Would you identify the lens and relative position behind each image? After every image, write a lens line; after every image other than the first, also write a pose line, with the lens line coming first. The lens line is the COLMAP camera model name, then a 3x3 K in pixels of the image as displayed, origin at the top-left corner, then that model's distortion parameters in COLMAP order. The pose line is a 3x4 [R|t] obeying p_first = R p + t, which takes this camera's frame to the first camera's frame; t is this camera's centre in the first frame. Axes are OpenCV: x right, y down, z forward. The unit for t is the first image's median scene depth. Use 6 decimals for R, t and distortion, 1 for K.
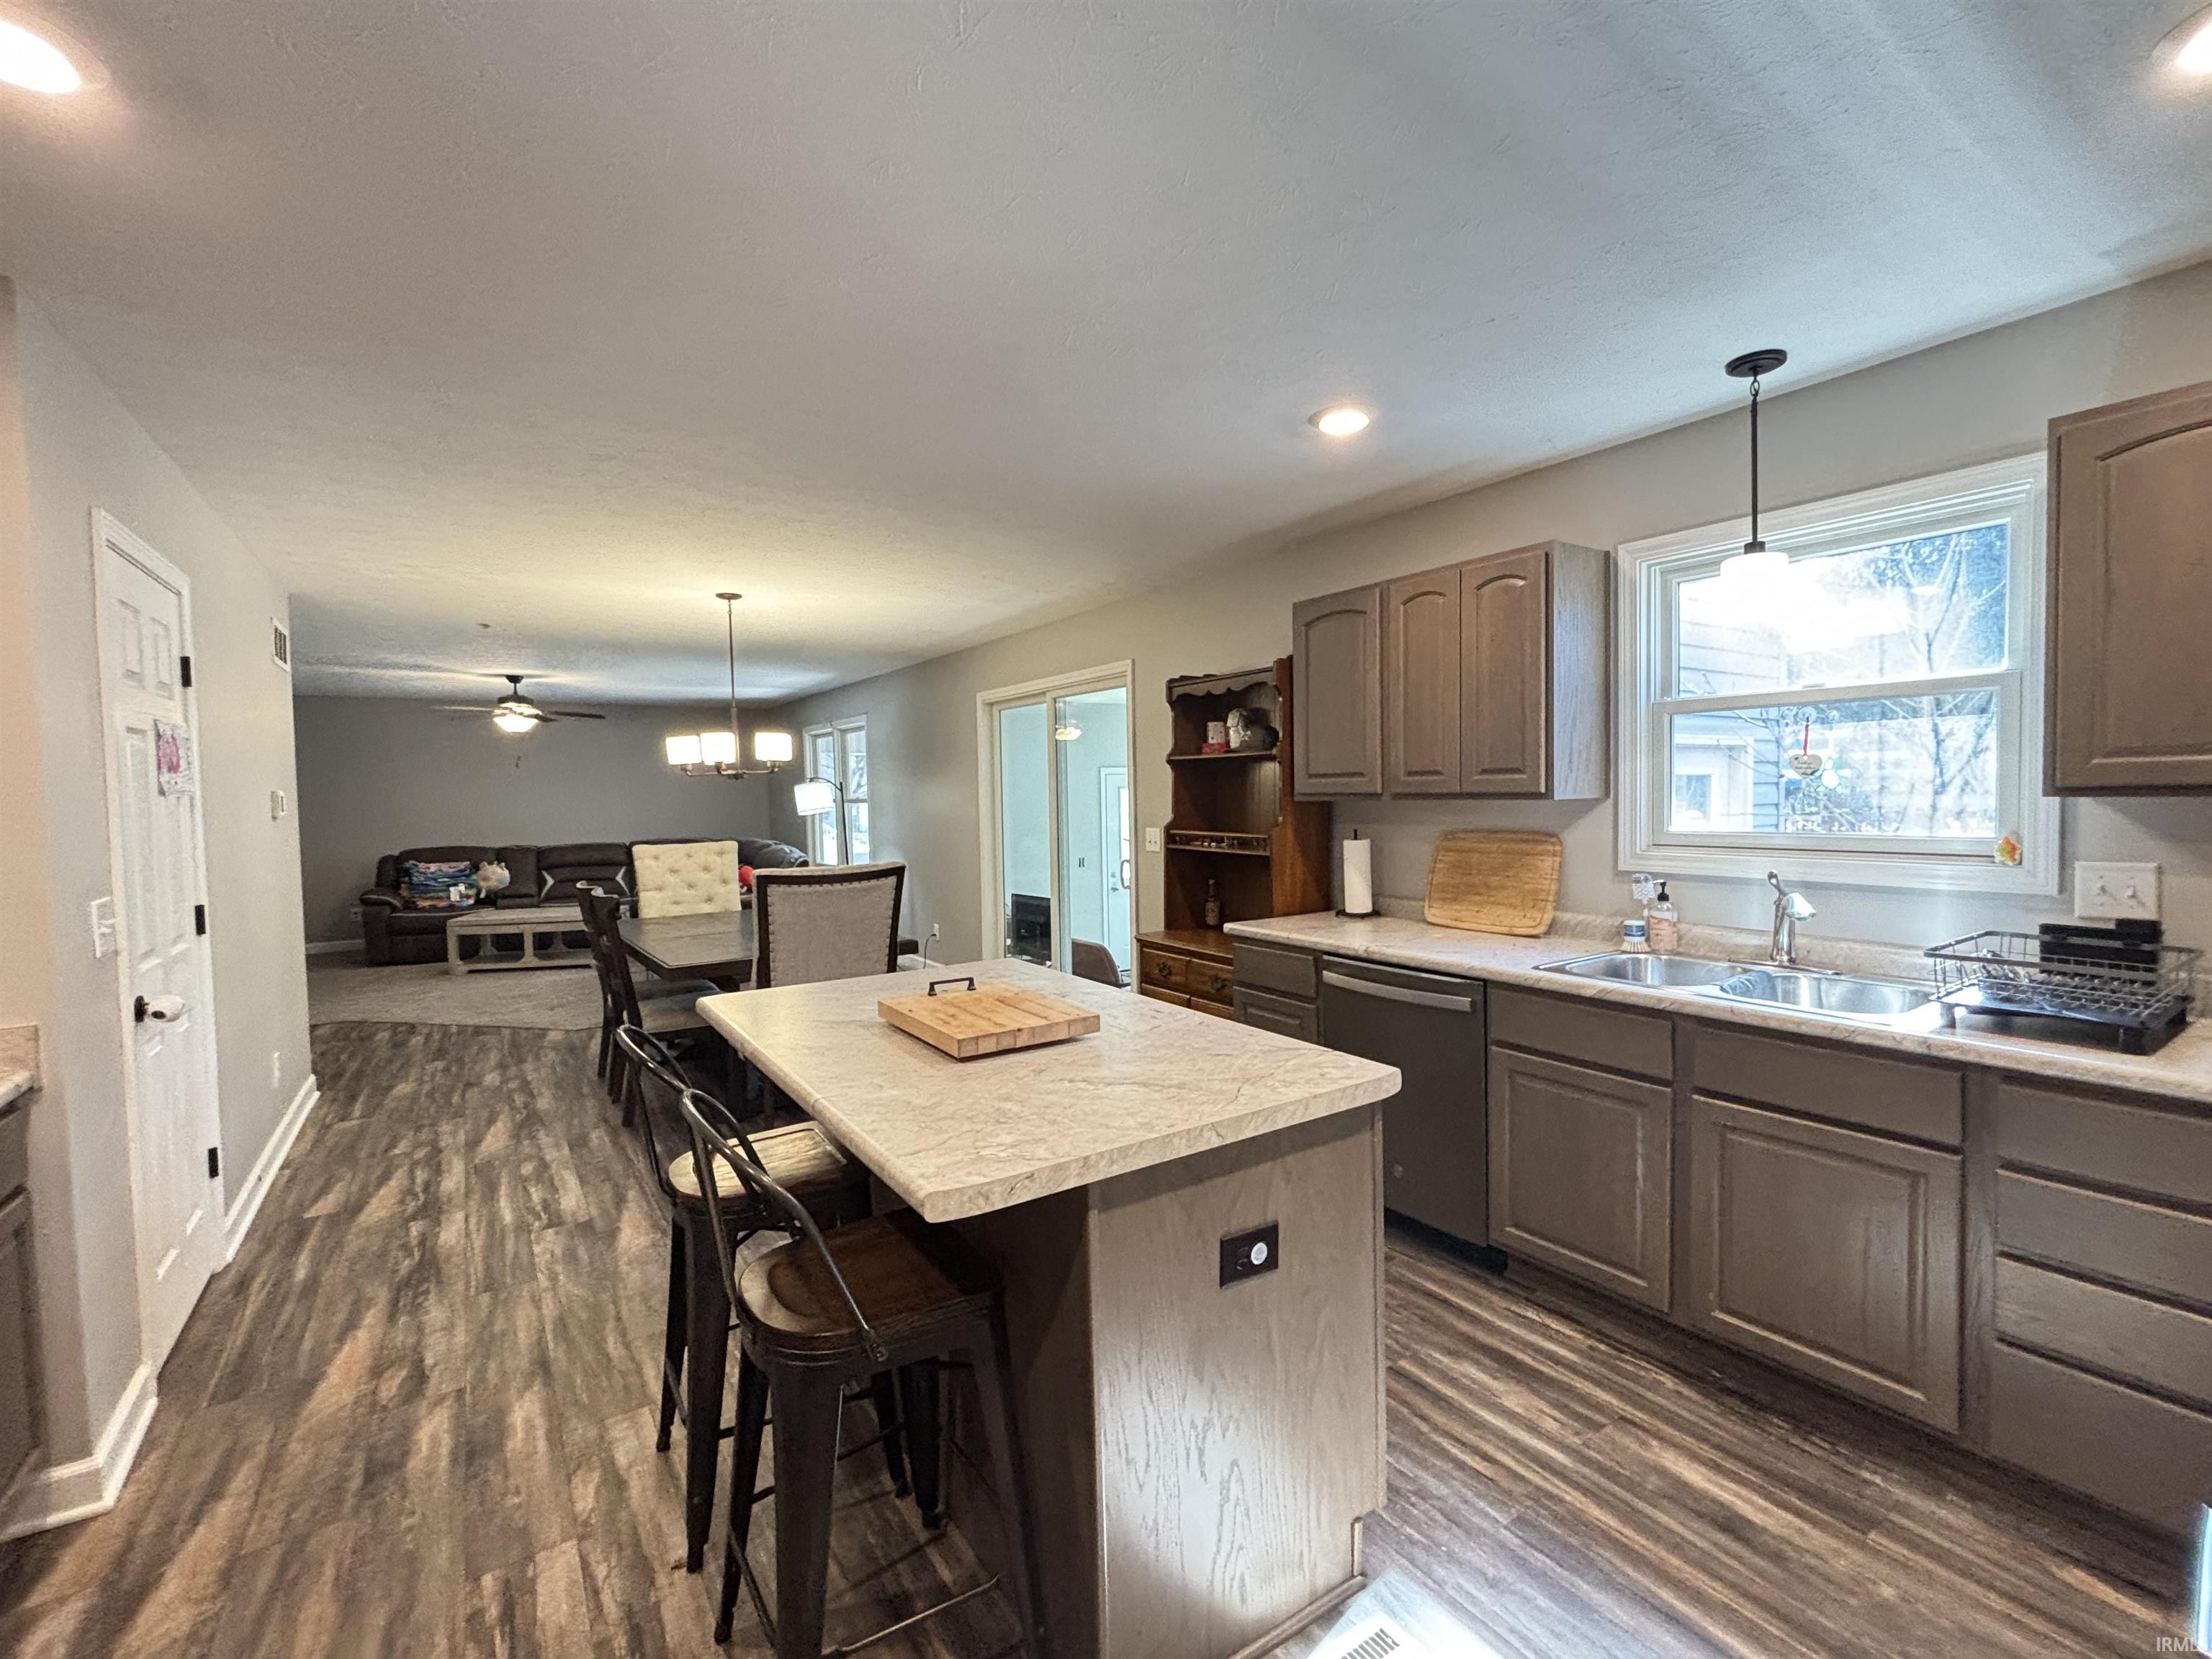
lens RADIAL K [[967.6, 0, 1097.4], [0, 967.6, 829.0], [0, 0, 1]] dist [0.000947, -0.000307]
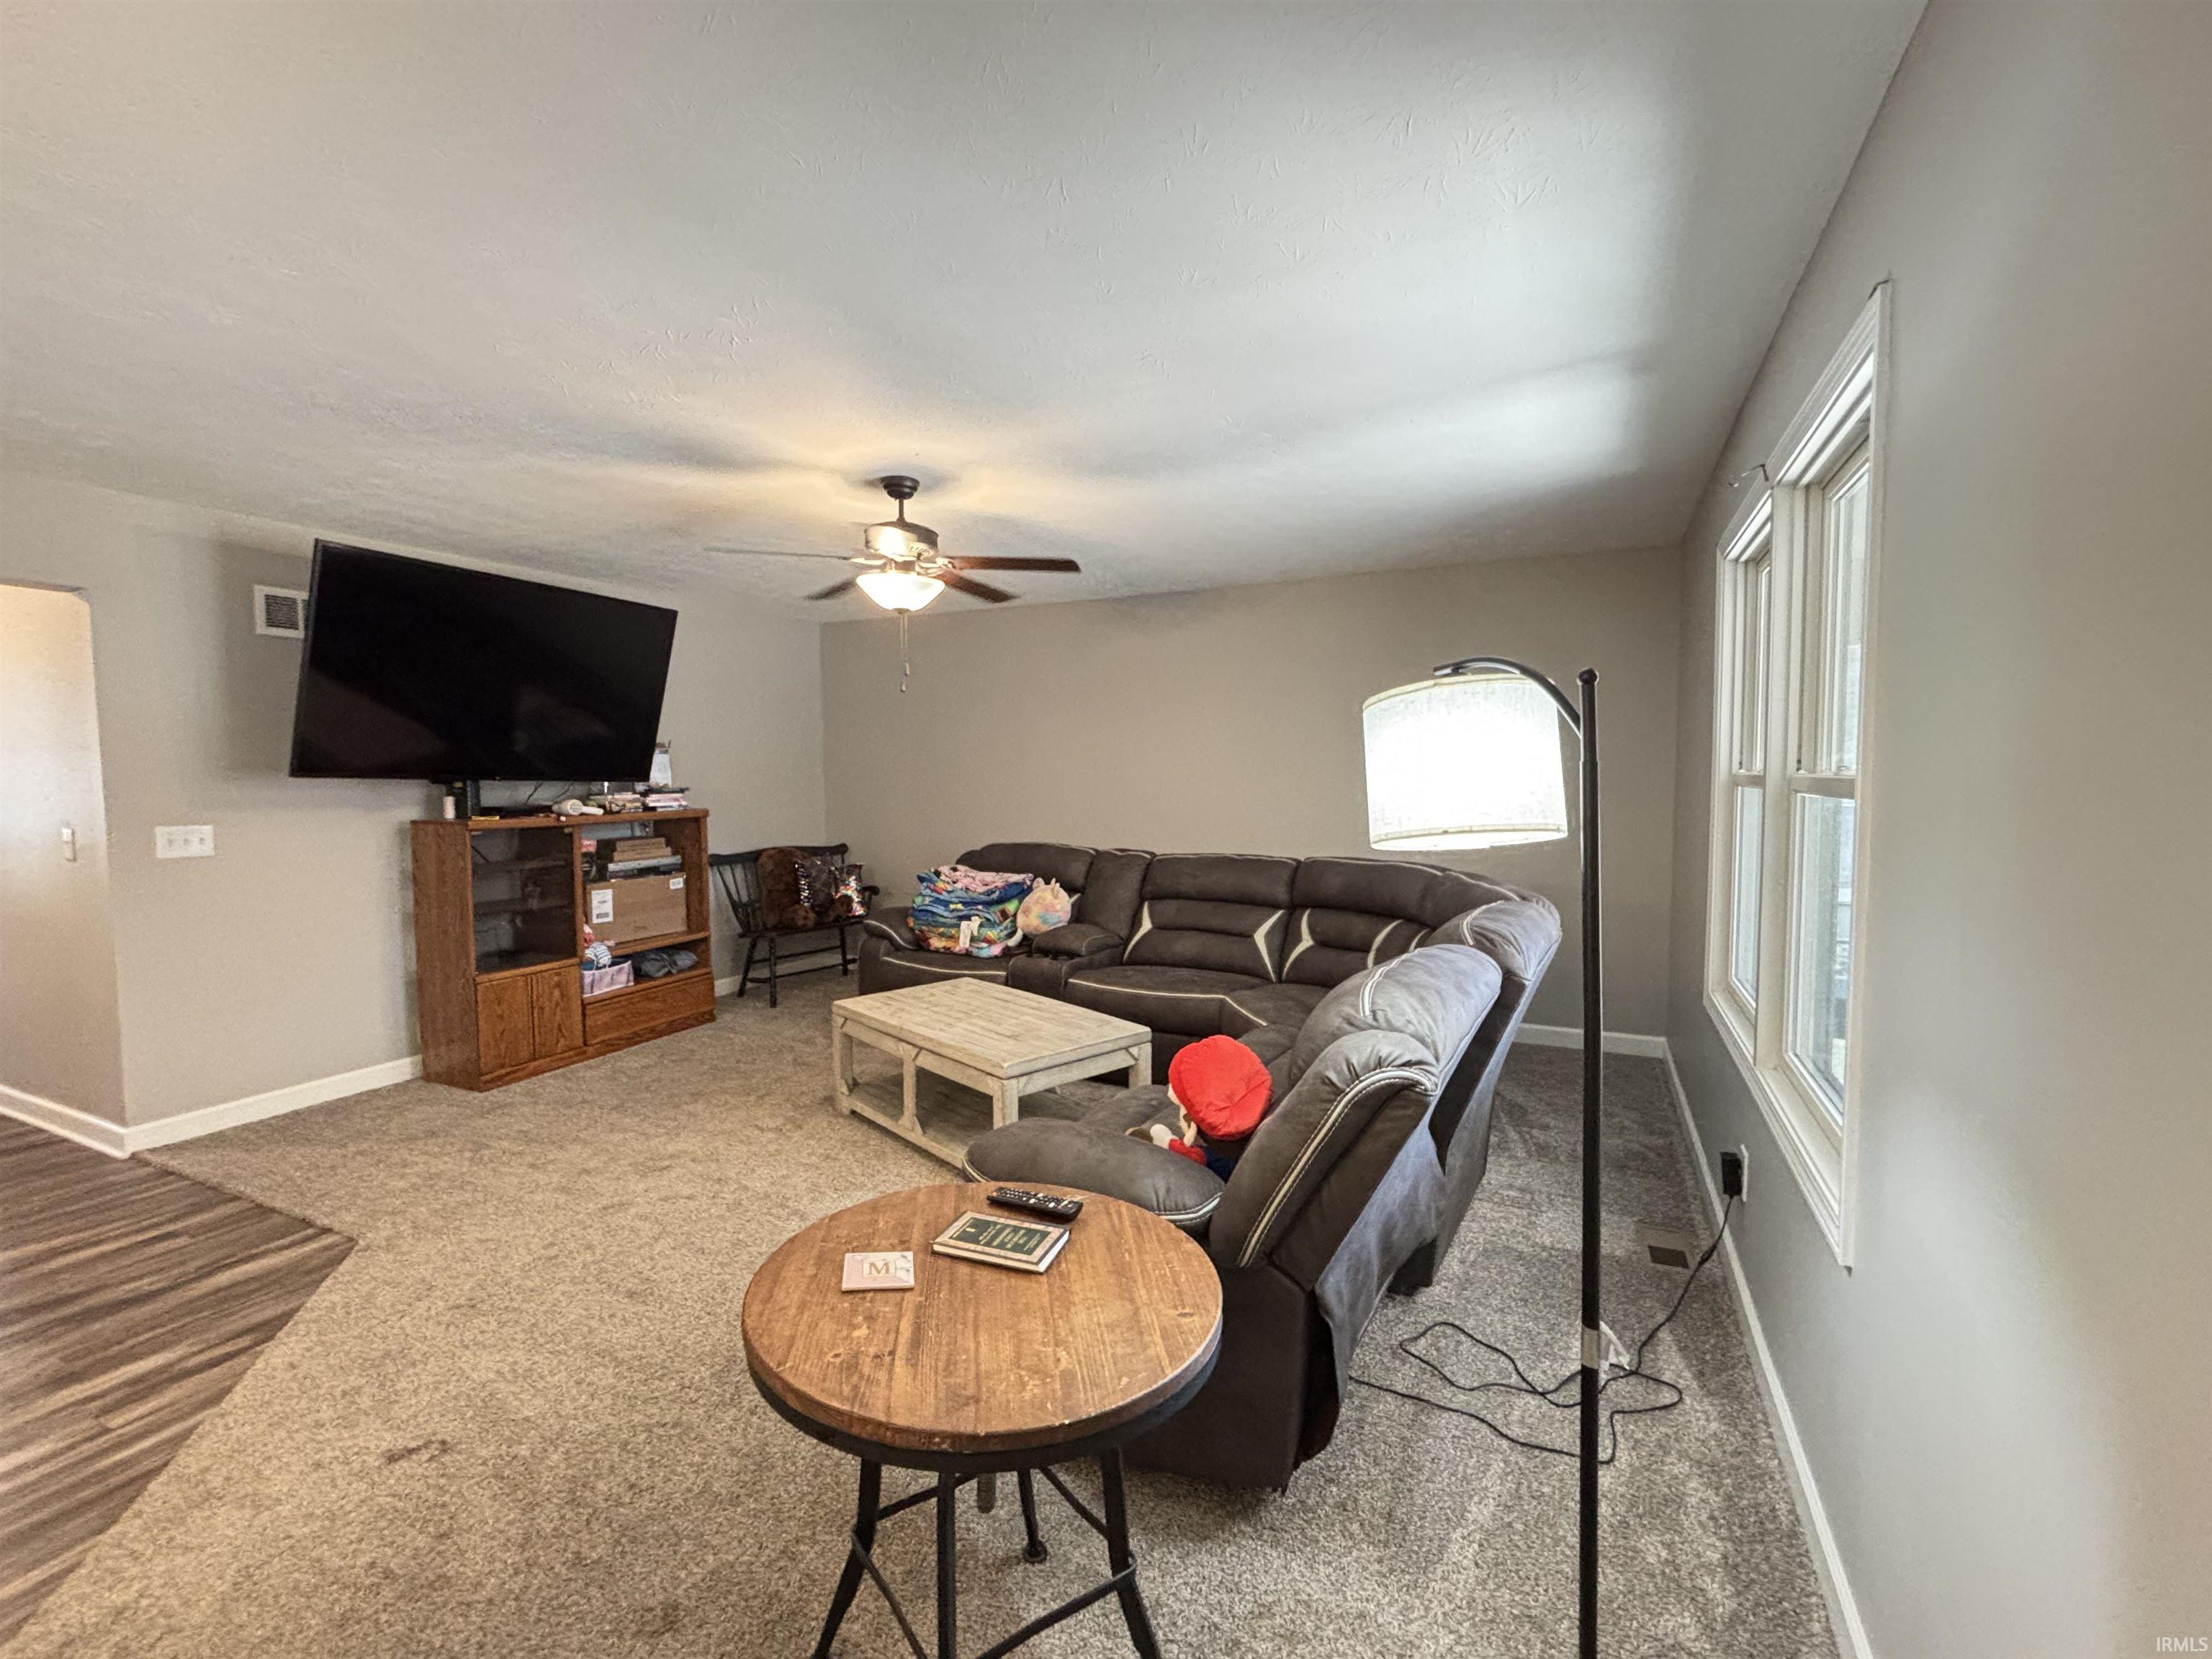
lens RADIAL K [[967.6, 0, 1097.4], [0, 967.6, 829.0], [0, 0, 1]] dist [0.000947, -0.000307]
pose [[0.507640, 0.070983, -0.858640, -0.158155], [-0.035903, 0.997477, 0.061234, -0.028519], [0.860821, -0.000257, 0.508908, 0.782018]]
